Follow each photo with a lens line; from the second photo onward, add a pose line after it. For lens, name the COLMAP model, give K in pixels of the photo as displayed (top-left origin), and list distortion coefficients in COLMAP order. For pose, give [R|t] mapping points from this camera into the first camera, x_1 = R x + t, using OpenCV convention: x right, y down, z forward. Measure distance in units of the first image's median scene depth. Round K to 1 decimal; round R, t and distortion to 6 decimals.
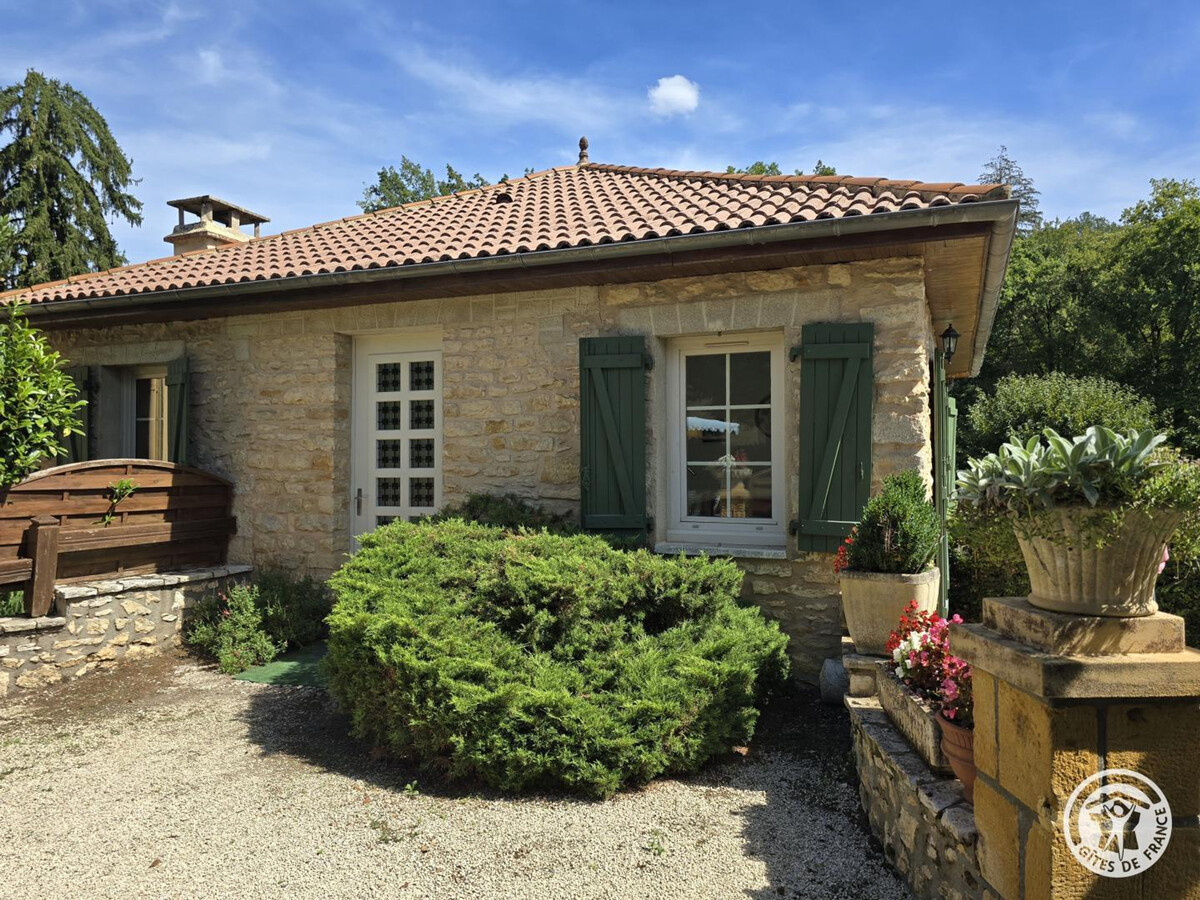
lens RADIAL K [[816.8, 0, 601.3], [0, 816.8, 444.1], [0, 0, 1]] dist [0.063583, -0.050914]
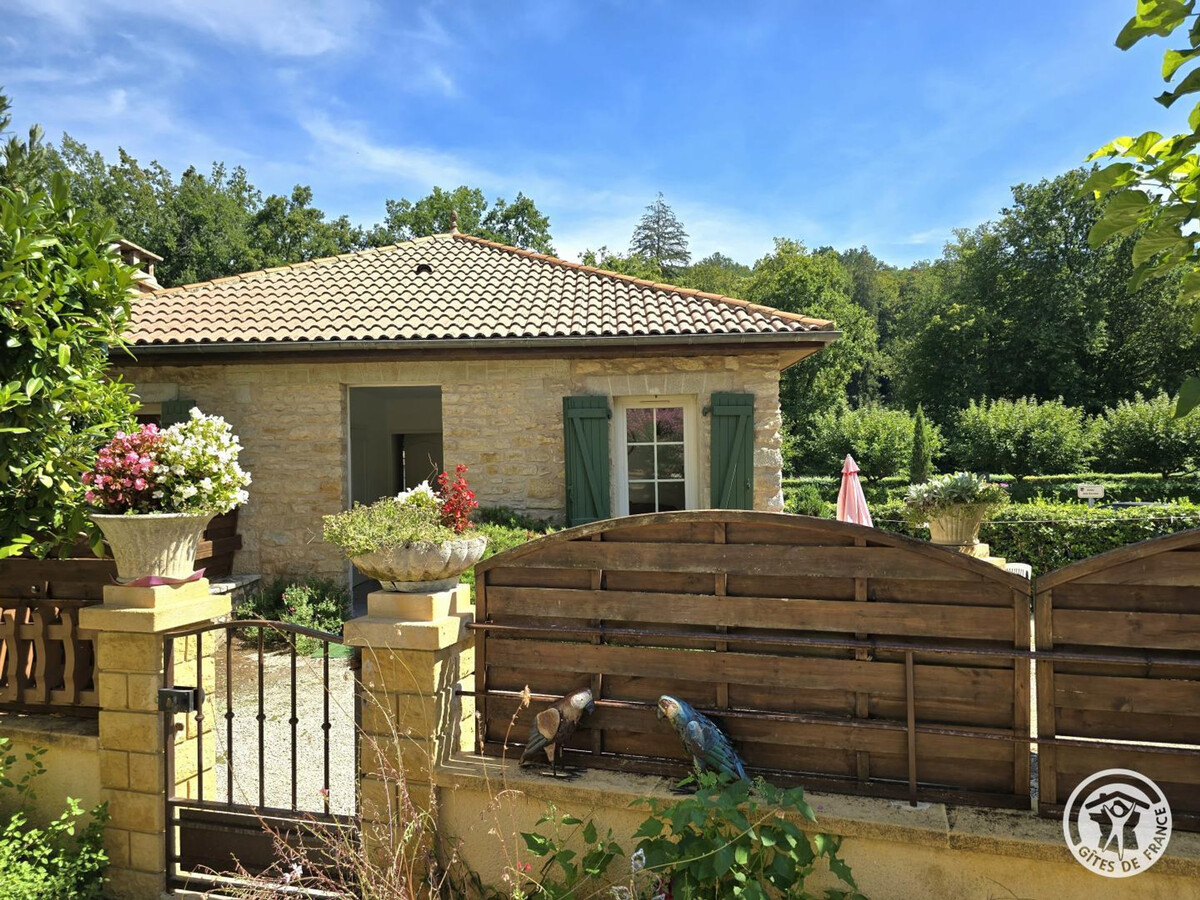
lens RADIAL K [[797.7, 0, 585.9], [0, 797.7, 450.2], [0, 0, 1]] dist [0.072459, -0.078699]
pose [[0.932142, -0.012559, 0.361876, -0.477921], [0.011643, 0.999921, 0.004712, -0.039497], [-0.361907, -0.000179, 0.932214, -0.313778]]
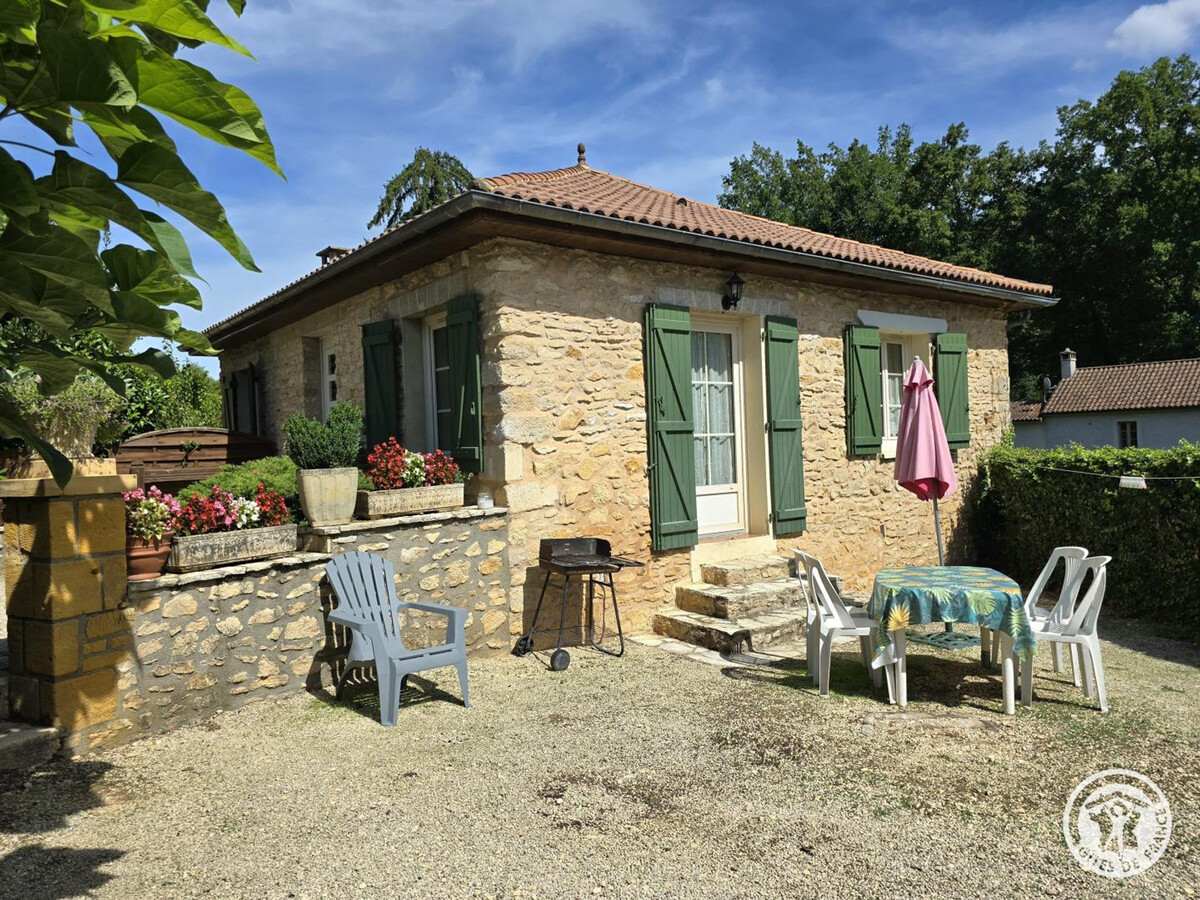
lens RADIAL K [[797.7, 0, 585.9], [0, 797.7, 450.2], [0, 0, 1]] dist [0.072459, -0.078699]
pose [[0.874907, -0.029952, -0.483363, 0.922642], [0.046439, 0.998675, 0.022172, 0.067302], [0.482059, -0.041845, 0.875139, -0.025254]]
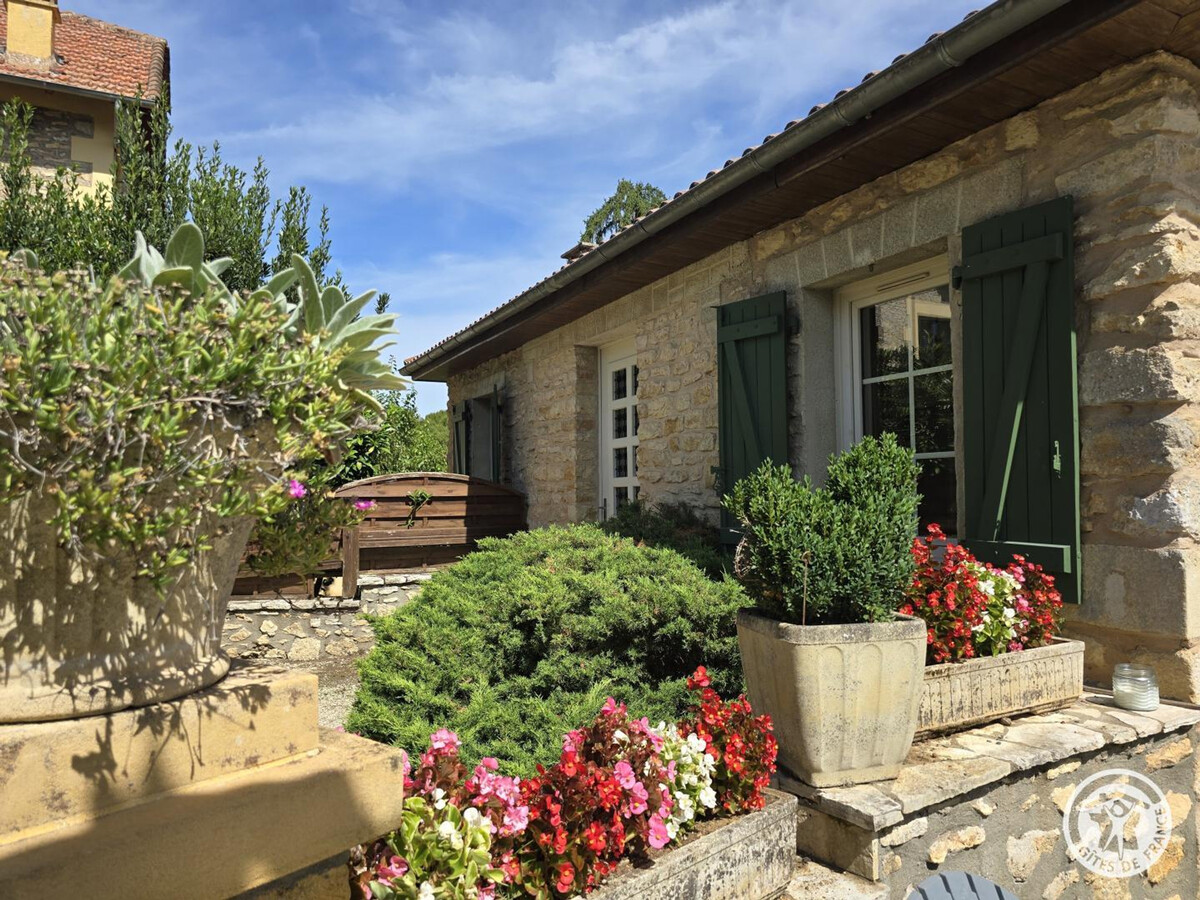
lens RADIAL K [[797.7, 0, 585.9], [0, 797.7, 450.2], [0, 0, 1]] dist [0.072459, -0.078699]
pose [[0.753951, -0.040982, -0.655651, 0.372663], [0.022336, 0.999074, -0.036763, 0.035537], [0.656551, 0.013073, 0.754169, 0.305267]]
